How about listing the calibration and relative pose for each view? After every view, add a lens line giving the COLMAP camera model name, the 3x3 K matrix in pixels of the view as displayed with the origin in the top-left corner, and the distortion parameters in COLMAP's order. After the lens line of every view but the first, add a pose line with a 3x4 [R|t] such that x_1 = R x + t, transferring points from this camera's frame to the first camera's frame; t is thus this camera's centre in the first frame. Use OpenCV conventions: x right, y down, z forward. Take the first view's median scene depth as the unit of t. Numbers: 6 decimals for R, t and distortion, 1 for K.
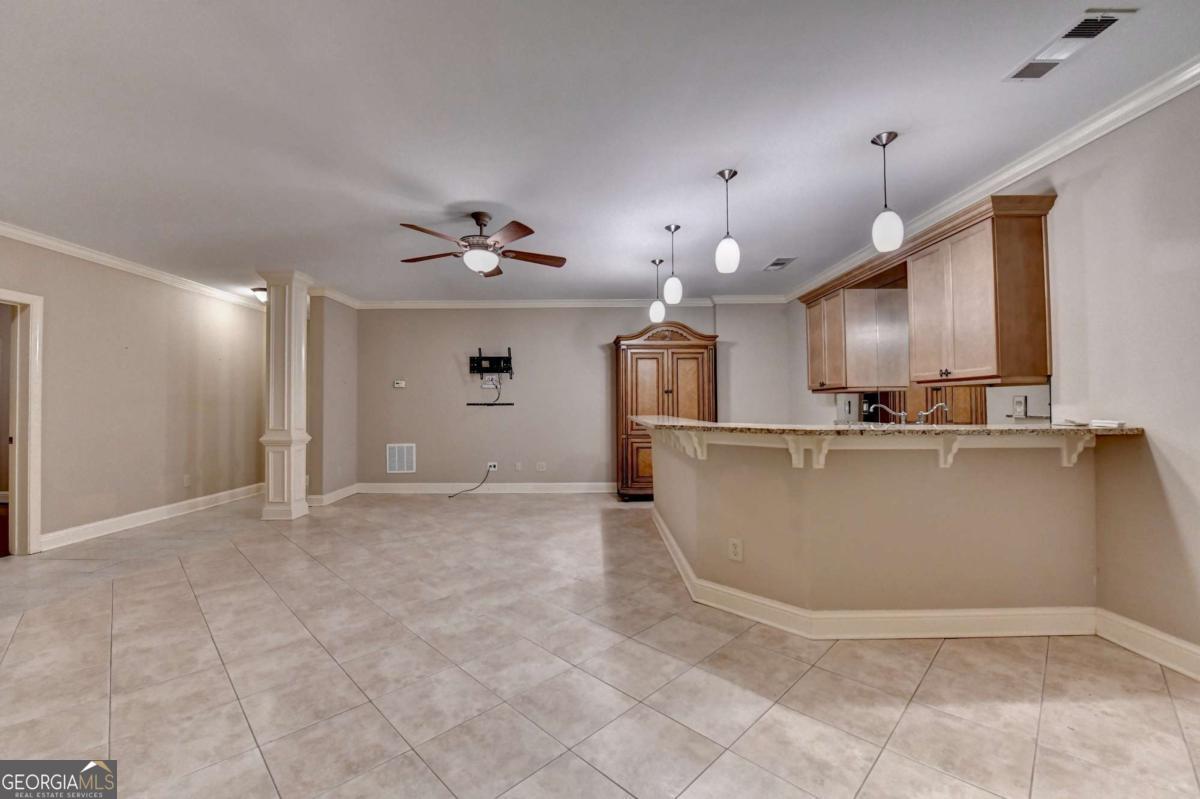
lens RADIAL K [[511.0, 0, 598.2], [0, 511.0, 393.4], [0, 0, 1]] dist [-0.017748, -0.000098]
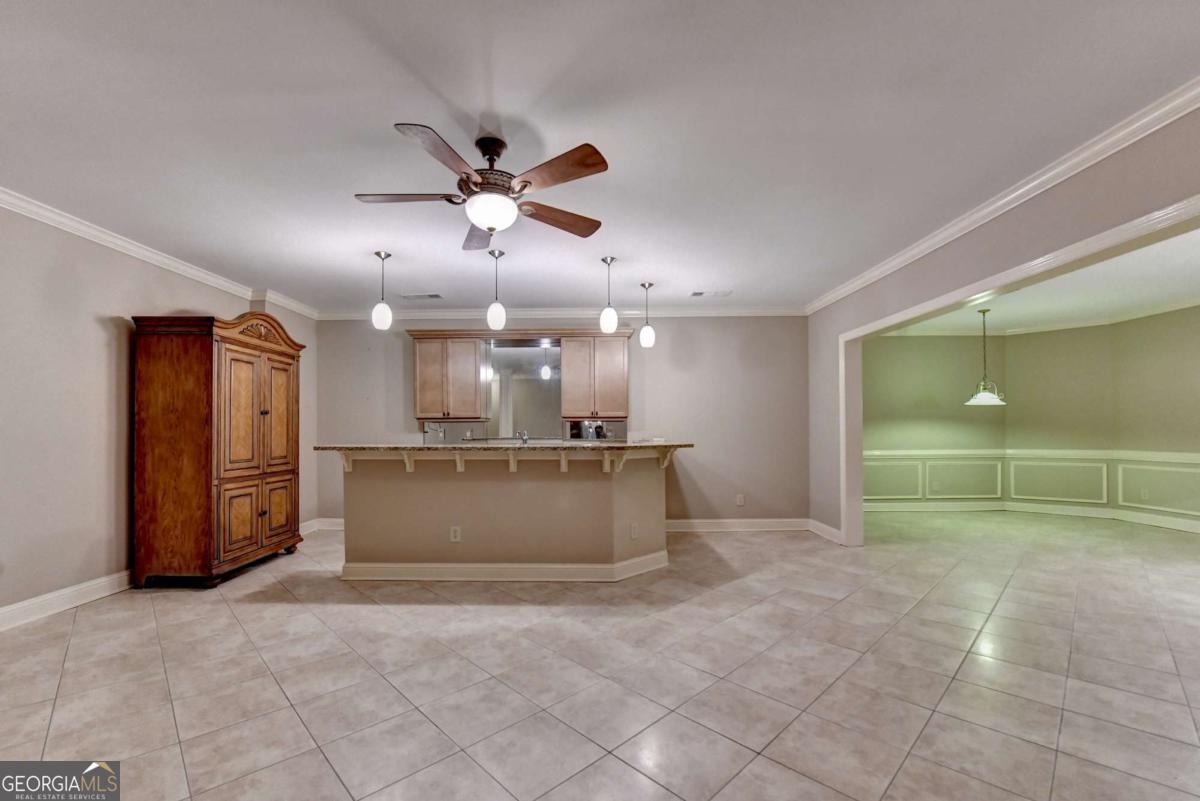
lens RADIAL K [[492.6, 0, 604.3], [0, 492.6, 416.6], [0, 0, 1]] dist [-0.016999, -0.000809]
pose [[-0.018427, 0.036052, 0.999180, -0.632138], [-0.019839, 0.999140, -0.036416, 0.020243], [-0.999633, -0.020494, -0.017696, 0.623615]]
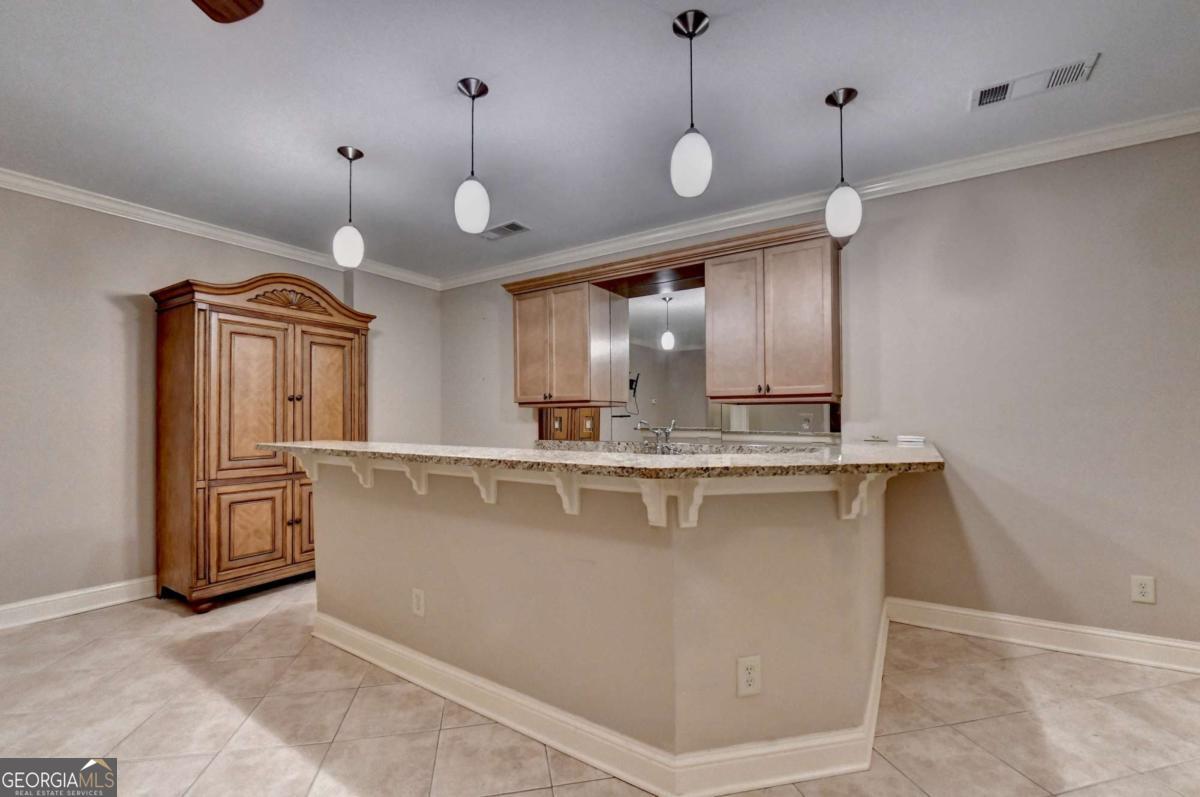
lens RADIAL K [[492.6, 0, 604.3], [0, 492.6, 414.6], [0, 0, 1]] dist [-0.016999, -0.000809]
pose [[0.540270, 0.013364, 0.841386, -0.158483], [-0.020809, 0.999780, -0.002518, 0.010749], [-0.841235, -0.016148, 0.540429, 0.471884]]
